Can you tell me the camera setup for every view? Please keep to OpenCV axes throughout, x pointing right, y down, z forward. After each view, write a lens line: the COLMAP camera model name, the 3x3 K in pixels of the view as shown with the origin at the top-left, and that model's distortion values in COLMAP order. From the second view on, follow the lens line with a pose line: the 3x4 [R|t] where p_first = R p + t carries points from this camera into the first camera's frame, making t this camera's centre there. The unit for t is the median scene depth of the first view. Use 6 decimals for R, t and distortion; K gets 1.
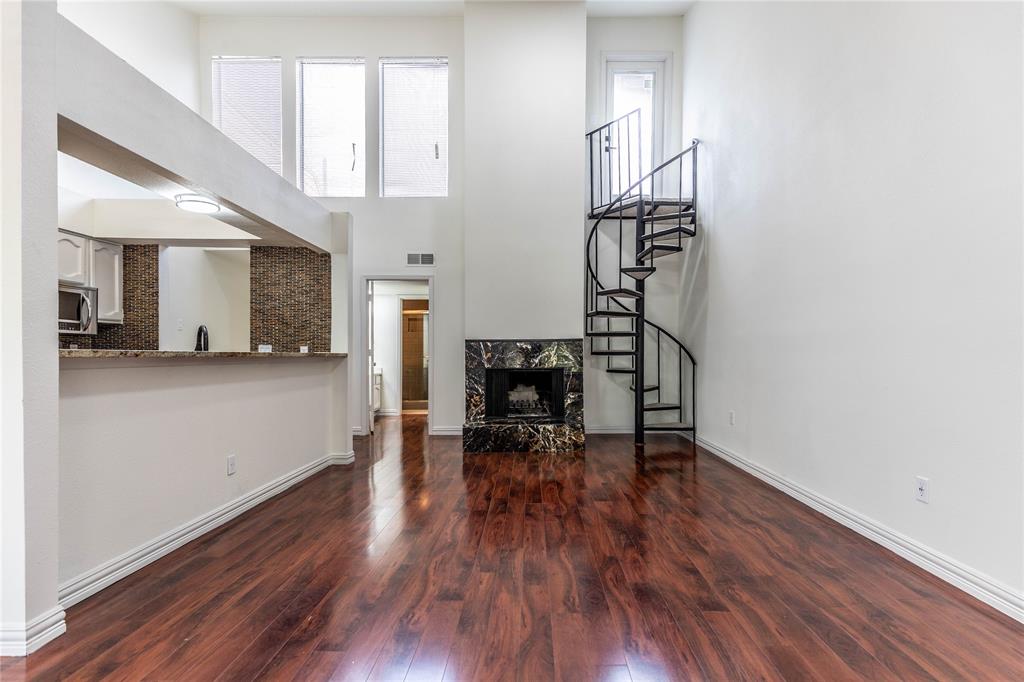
lens RADIAL K [[478.6, 0, 532.6], [0, 478.6, 357.2], [0, 0, 1]] dist [0.013095, -0.000629]
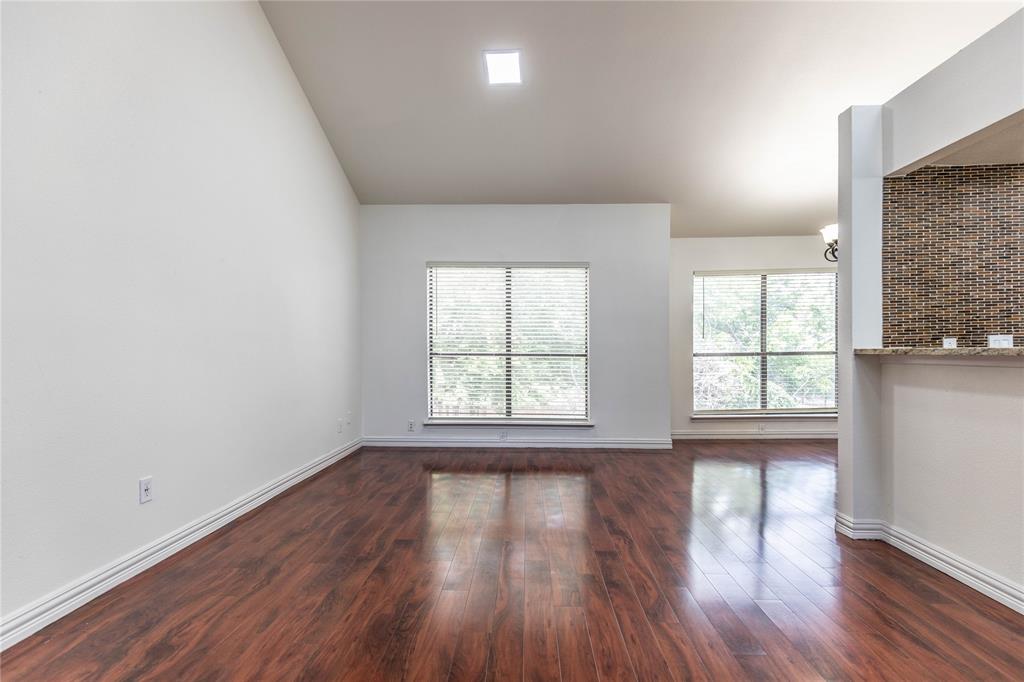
lens RADIAL K [[472.6, 0, 527.6], [0, 472.6, 343.3], [0, 0, 1]] dist [0.019630, -0.000064]
pose [[-0.999995, 0.002350, 0.002138, 0.009212], [0.002320, 0.999901, -0.013879, -0.004896], [-0.002170, -0.013874, -0.999901, 0.831442]]
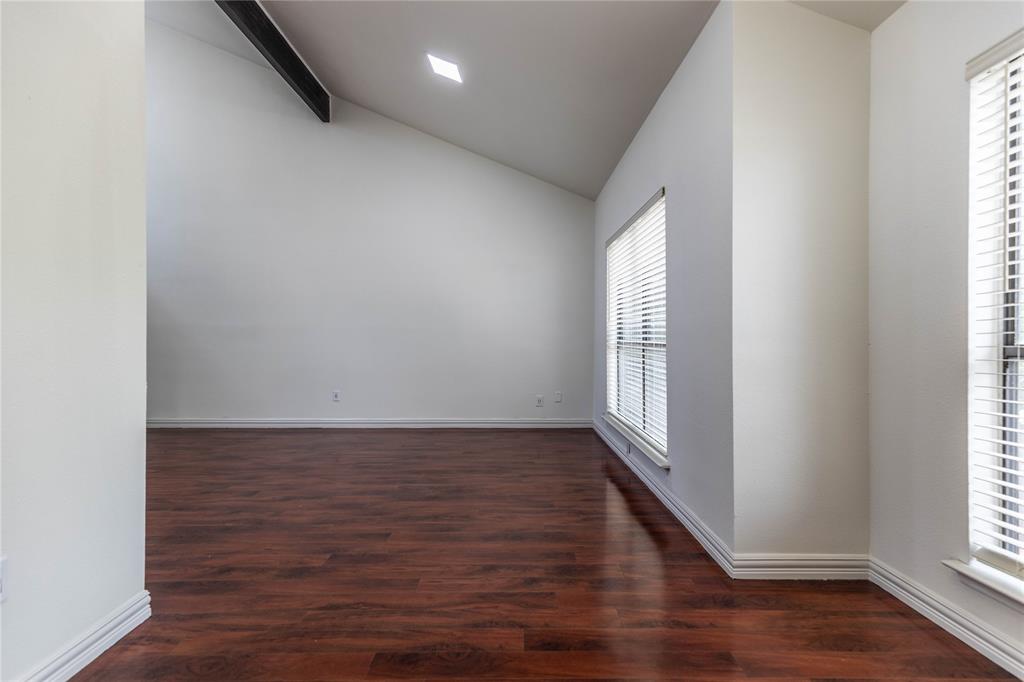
lens RADIAL K [[483.7, 0, 512.0], [0, 483.7, 341.0], [0, 0, 1]] dist [0.019172, -0.000151]
pose [[-0.010928, -0.003315, 0.999935, -0.670881], [0.000870, 0.999994, 0.003324, -0.002164], [-0.999940, 0.000906, -0.010925, 0.062219]]
